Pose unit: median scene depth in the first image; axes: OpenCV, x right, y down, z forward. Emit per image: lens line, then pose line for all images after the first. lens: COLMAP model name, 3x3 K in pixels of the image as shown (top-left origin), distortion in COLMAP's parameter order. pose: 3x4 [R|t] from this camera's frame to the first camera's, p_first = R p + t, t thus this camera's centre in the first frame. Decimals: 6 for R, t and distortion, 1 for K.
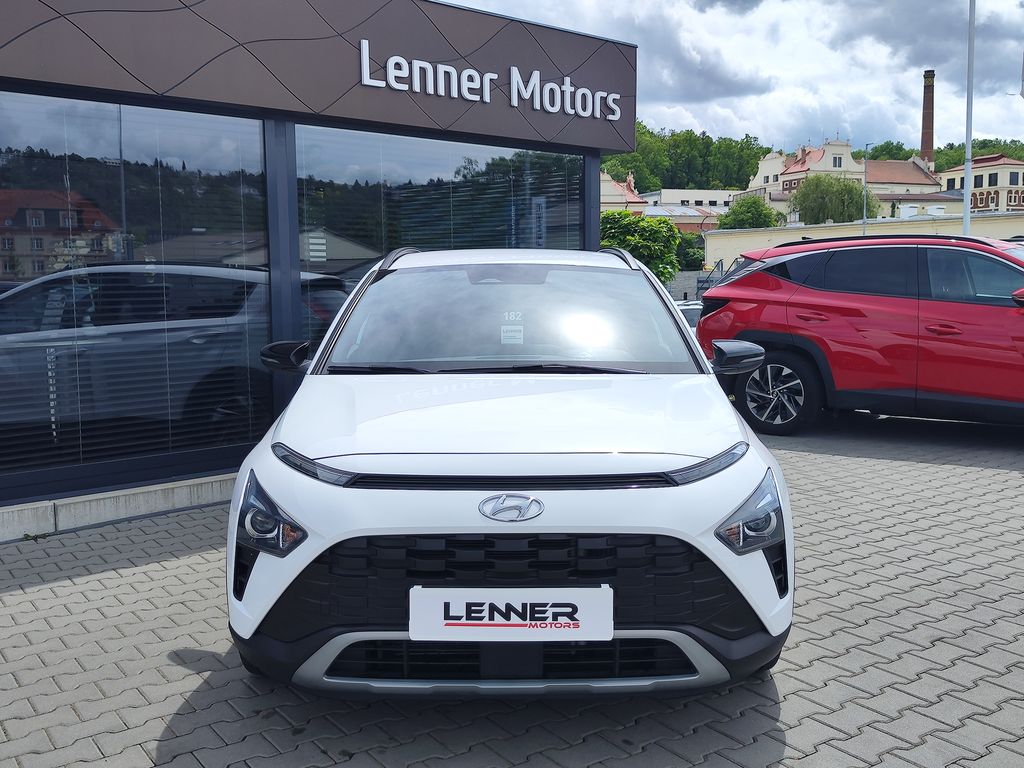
lens RADIAL K [[1030.1, 0, 512.0], [0, 1030.1, 384.0], [0, 0, 1]] dist [0.006355, -0.013790]
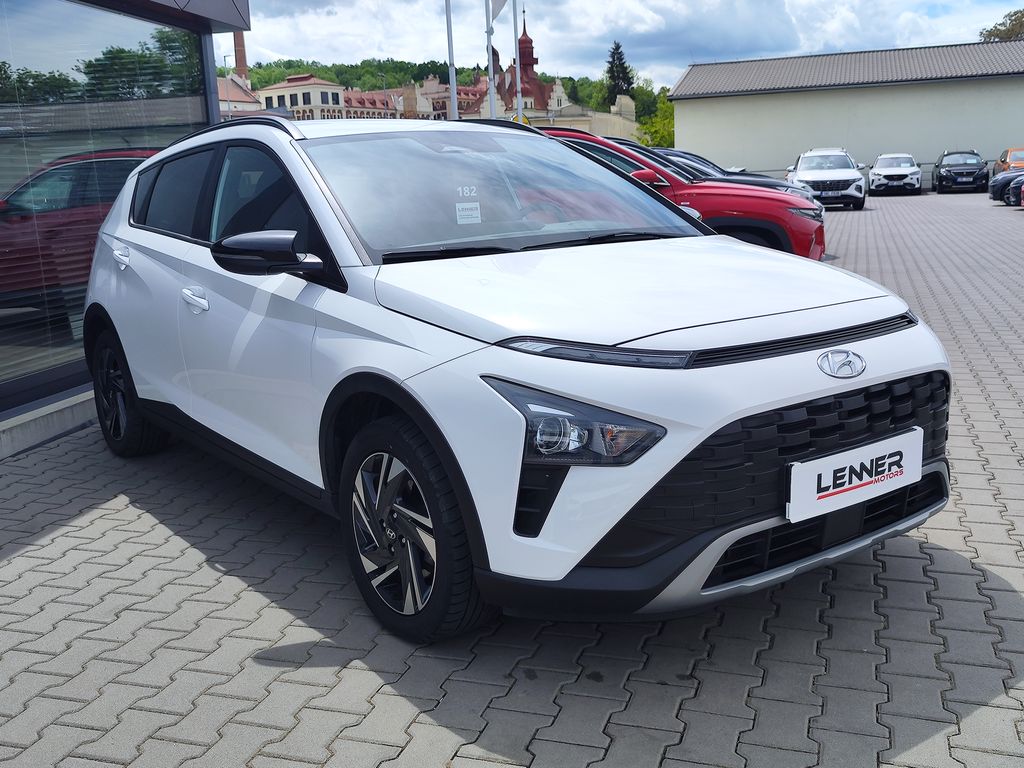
lens RADIAL K [[1030.1, 0, 512.0], [0, 1030.1, 384.0], [0, 0, 1]] dist [0.006355, -0.013790]
pose [[0.804111, -0.139546, 0.577869, -0.717158], [0.095592, 0.989761, 0.105994, 0.009368], [-0.586743, -0.029991, 0.809217, 0.381176]]
